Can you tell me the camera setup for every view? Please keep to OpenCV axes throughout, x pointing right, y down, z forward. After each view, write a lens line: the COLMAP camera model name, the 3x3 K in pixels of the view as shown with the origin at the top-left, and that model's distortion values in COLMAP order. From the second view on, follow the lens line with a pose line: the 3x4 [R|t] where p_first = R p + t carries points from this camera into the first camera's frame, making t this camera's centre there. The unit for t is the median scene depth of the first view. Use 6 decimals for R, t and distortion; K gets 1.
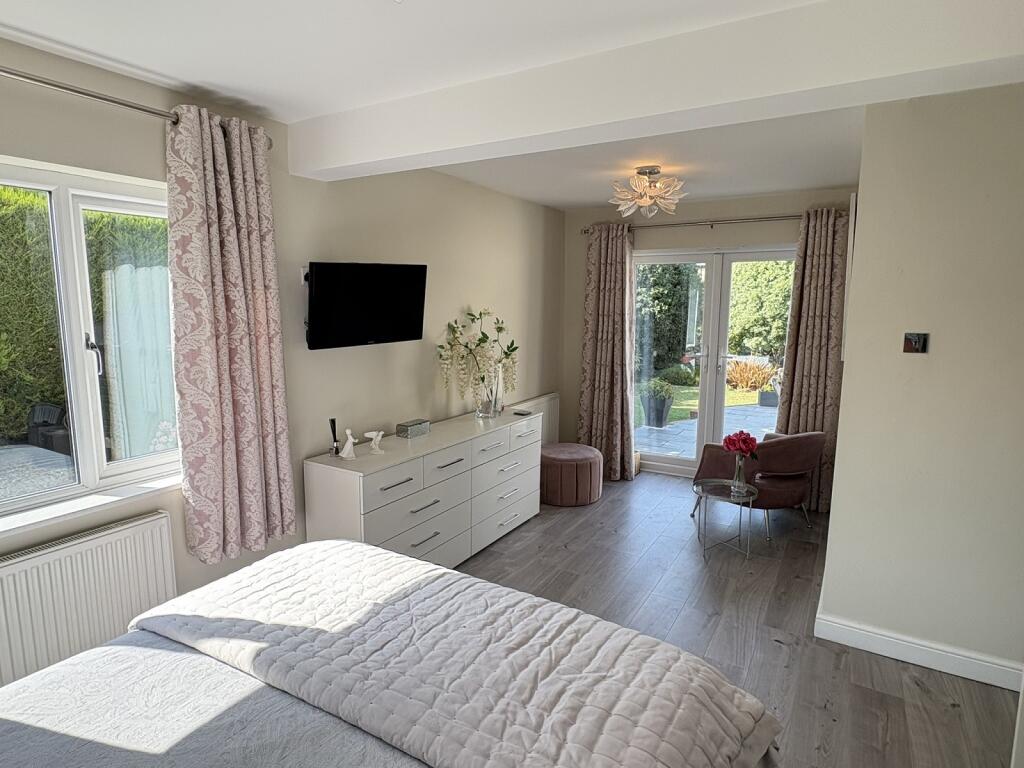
lens RADIAL K [[583.8, 0, 504.0], [0, 583.8, 383.7], [0, 0, 1]] dist [-0.002973, -0.005748]
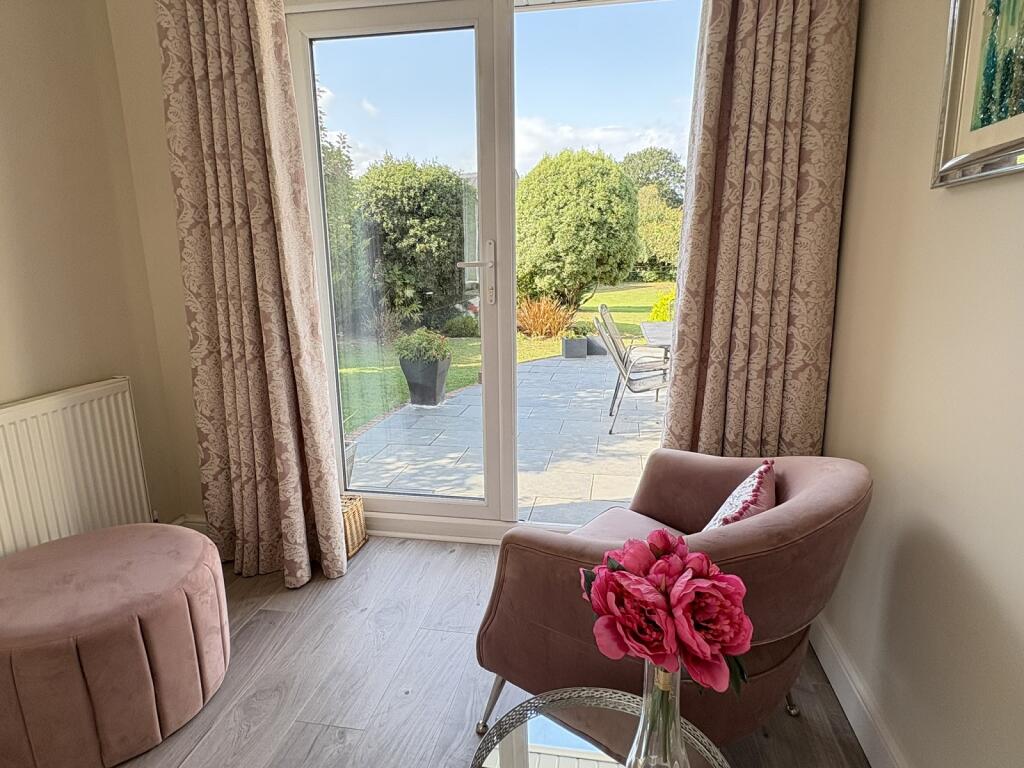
lens RADIAL K [[583.8, 0, 512.5], [0, 583.8, 384.6], [0, 0, 1]] dist [-0.002973, -0.005748]
pose [[0.934232, -0.088649, 0.345474, 0.175181], [0.061691, 0.994183, 0.088284, 0.001664], [-0.351291, -0.061165, 0.934266, 0.503111]]
